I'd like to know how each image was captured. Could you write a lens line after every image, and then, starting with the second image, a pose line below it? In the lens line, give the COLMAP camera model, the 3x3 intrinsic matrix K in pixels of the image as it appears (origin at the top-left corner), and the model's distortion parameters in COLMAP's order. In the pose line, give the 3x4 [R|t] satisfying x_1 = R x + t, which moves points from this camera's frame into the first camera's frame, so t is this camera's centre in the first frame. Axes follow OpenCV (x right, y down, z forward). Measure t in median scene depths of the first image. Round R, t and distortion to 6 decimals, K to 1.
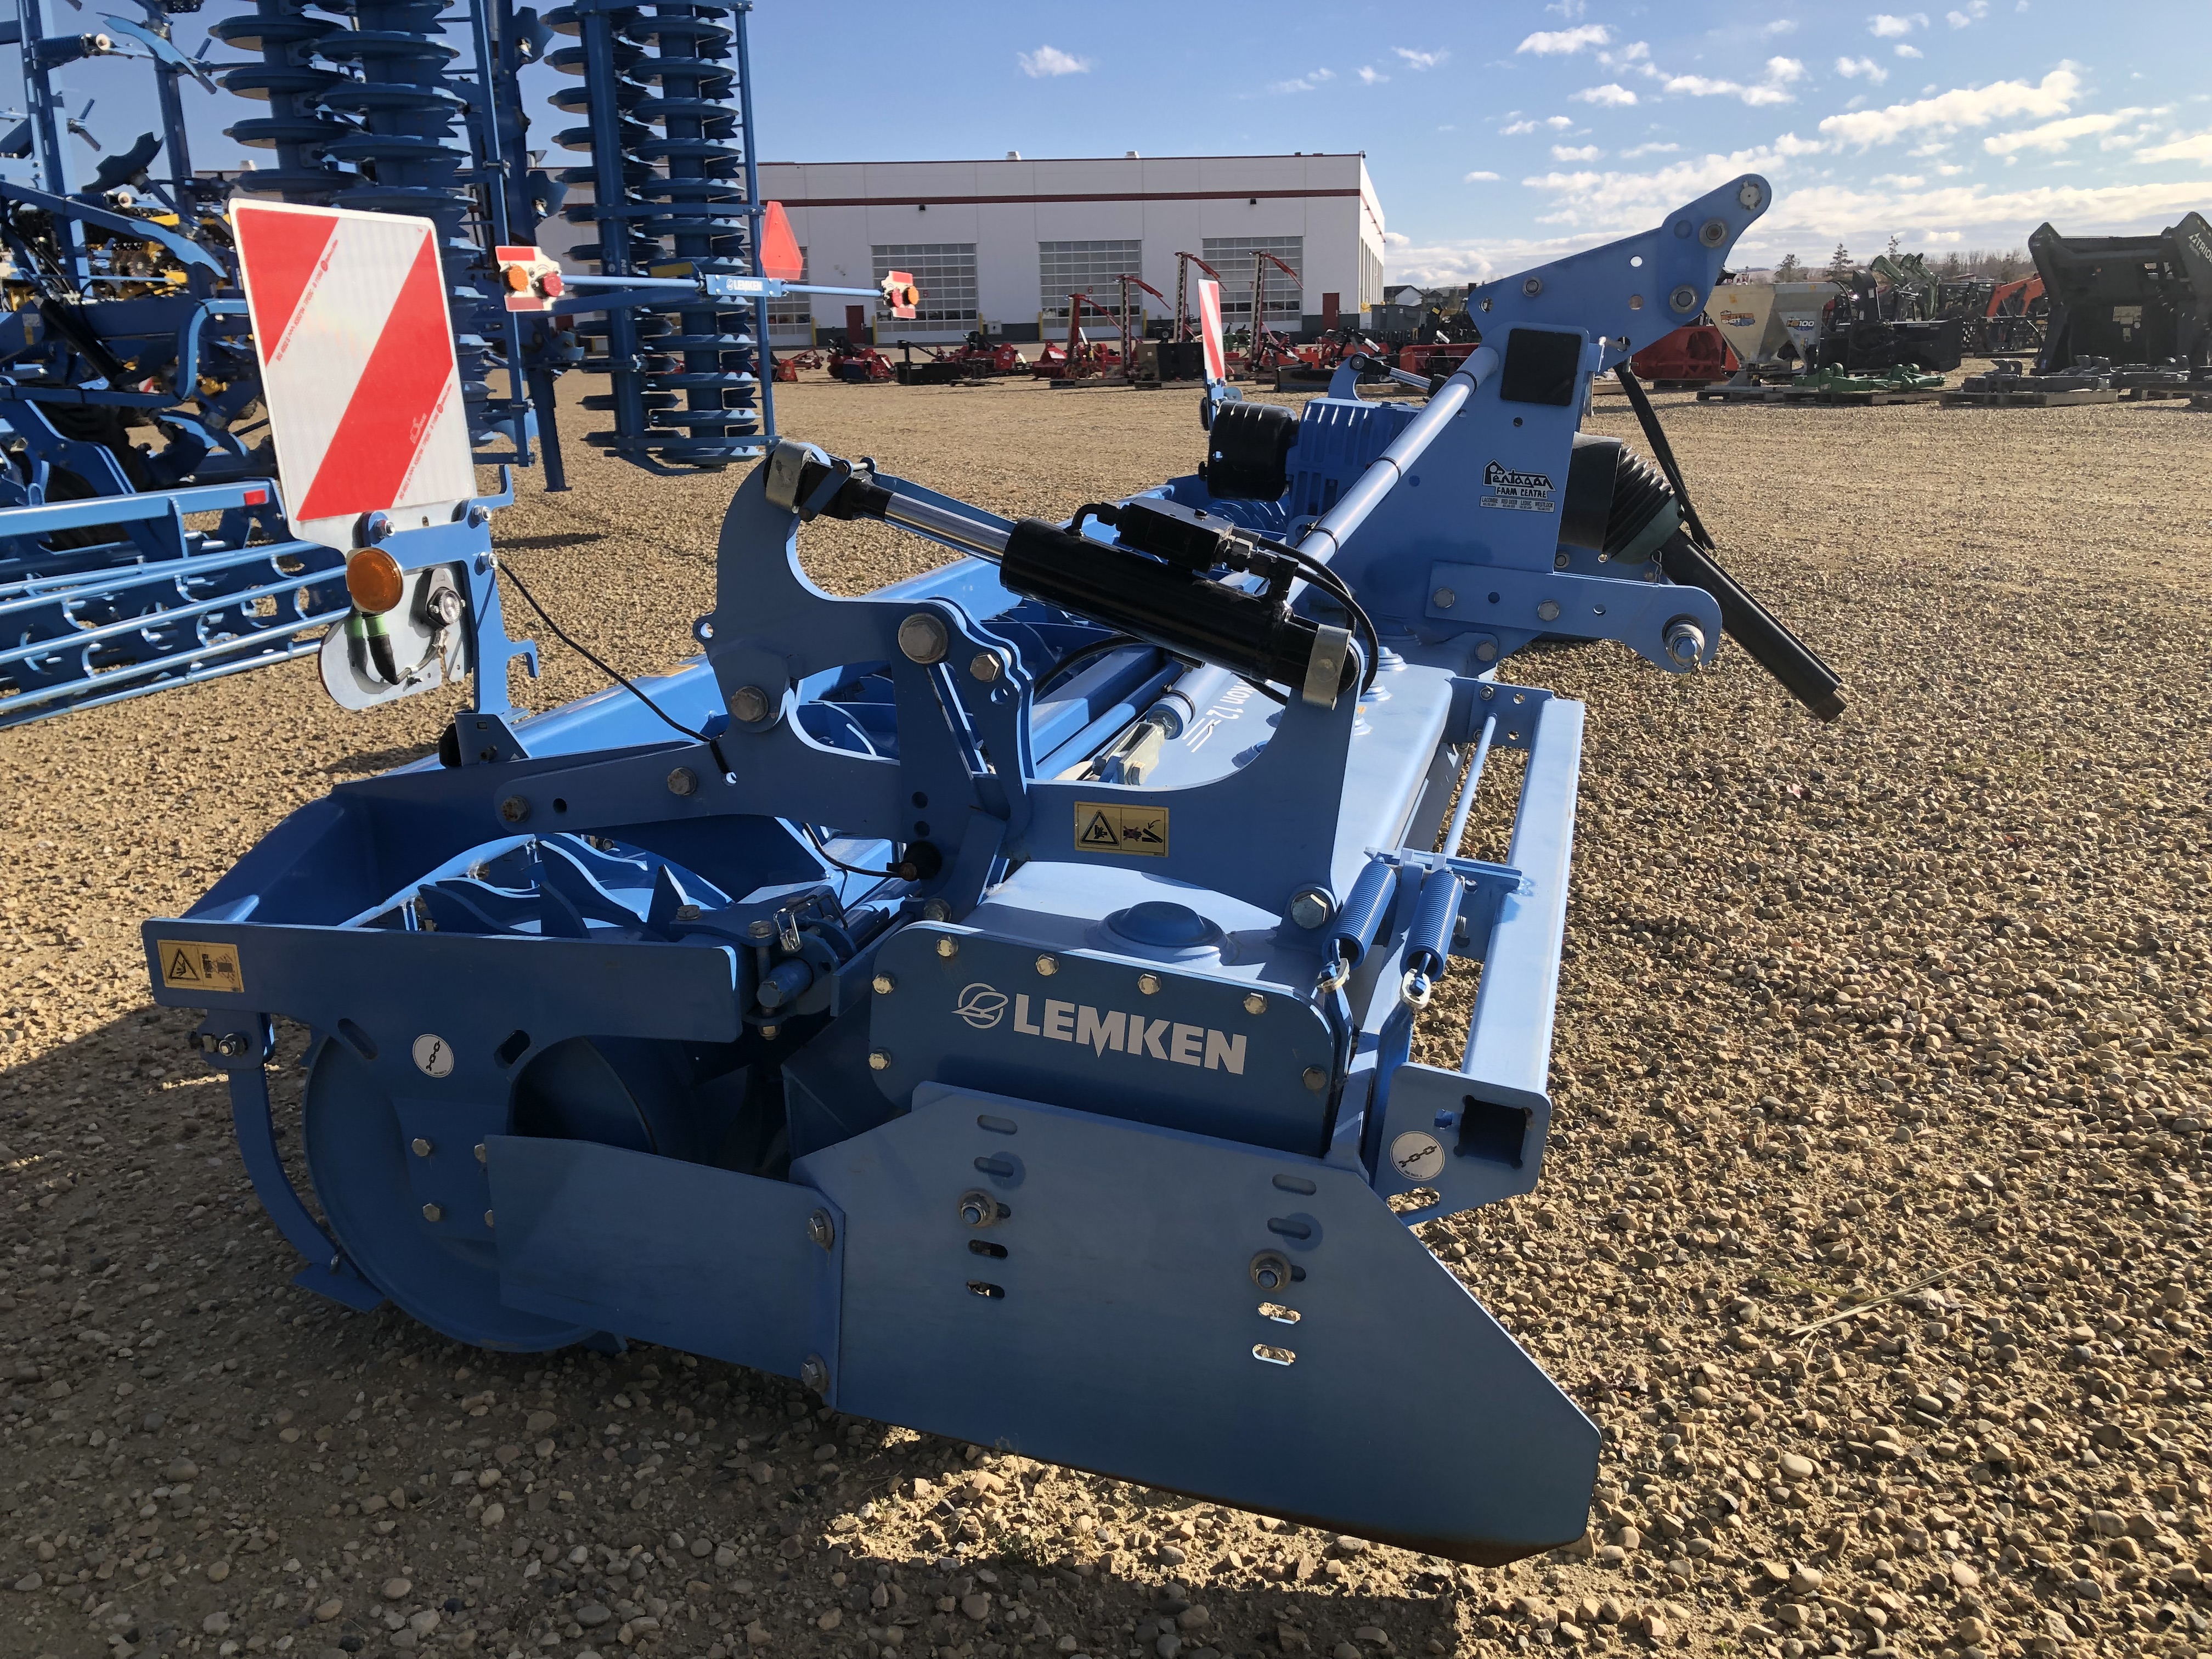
lens RADIAL K [[1813.9, 0, 1098.2], [0, 1813.9, 820.2], [0, 0, 1]] dist [0.020750, -0.031079]
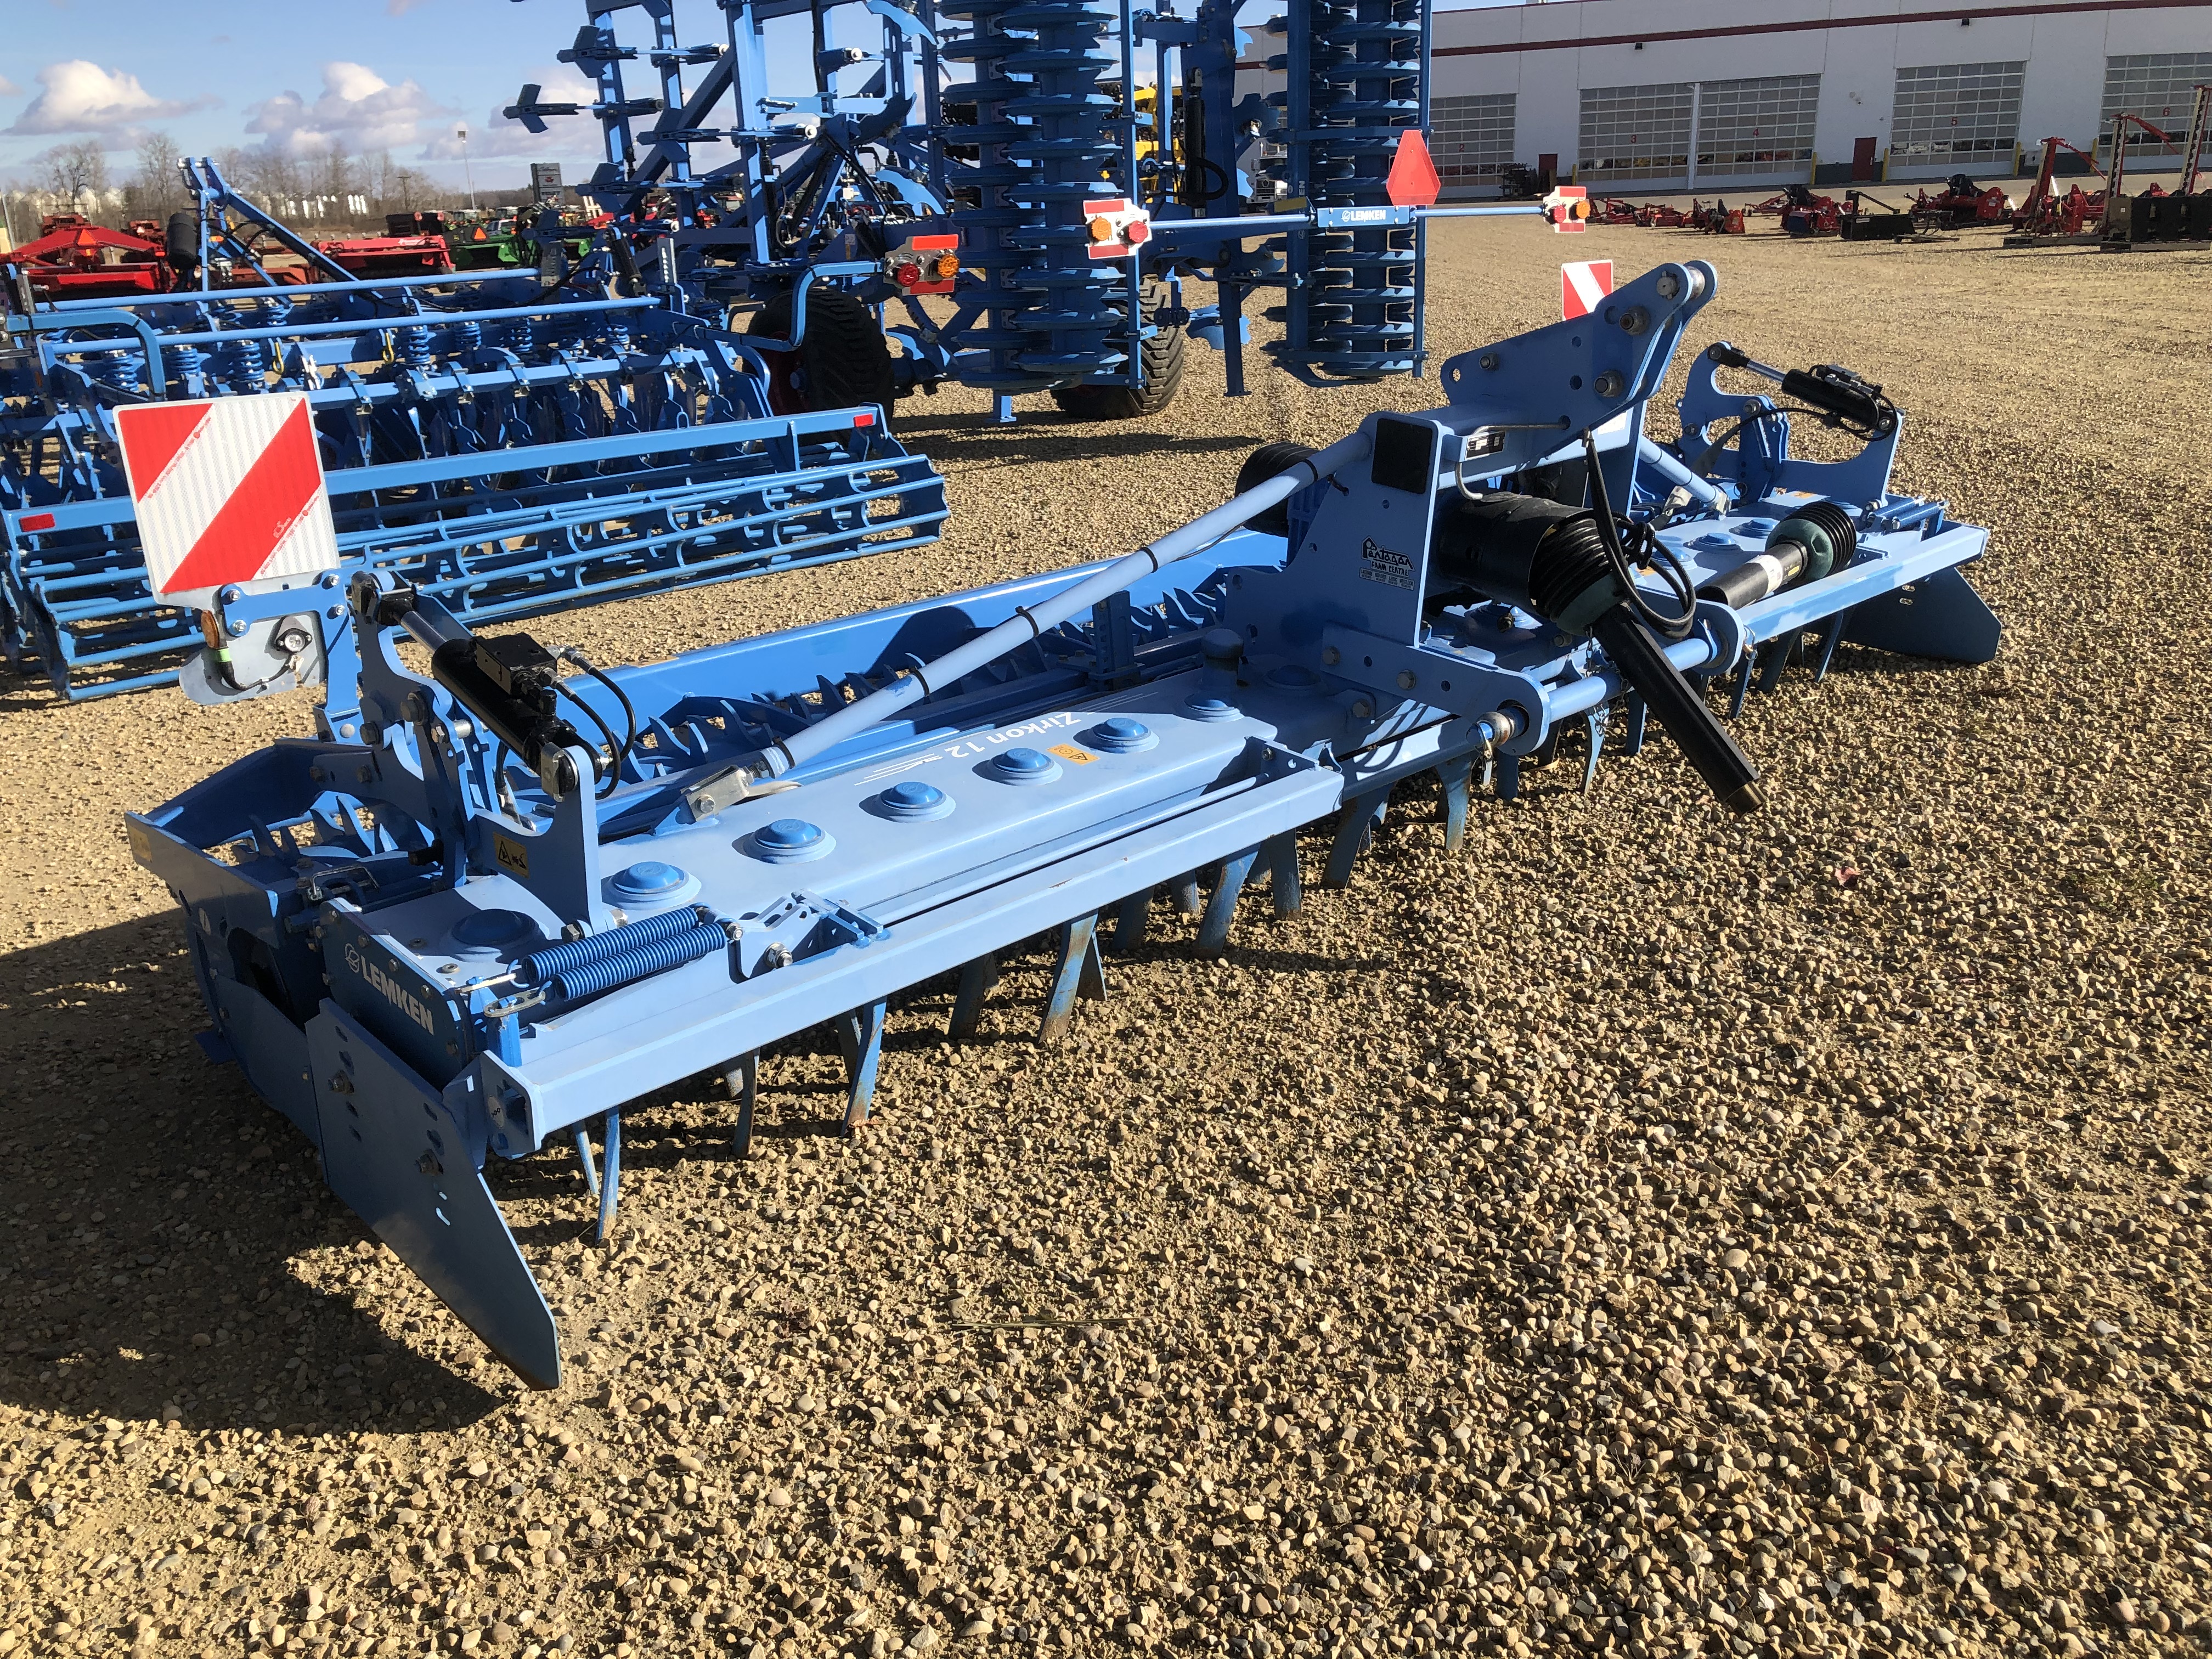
lens RADIAL K [[1813.9, 0, 1098.2], [0, 1813.9, 820.2], [0, 0, 1]] dist [0.020750, -0.031079]
pose [[0.863337, 0.154538, -0.480383, 0.332998], [-0.113023, 0.986986, 0.114389, -0.072511], [0.491808, -0.044462, 0.869567, -0.012321]]
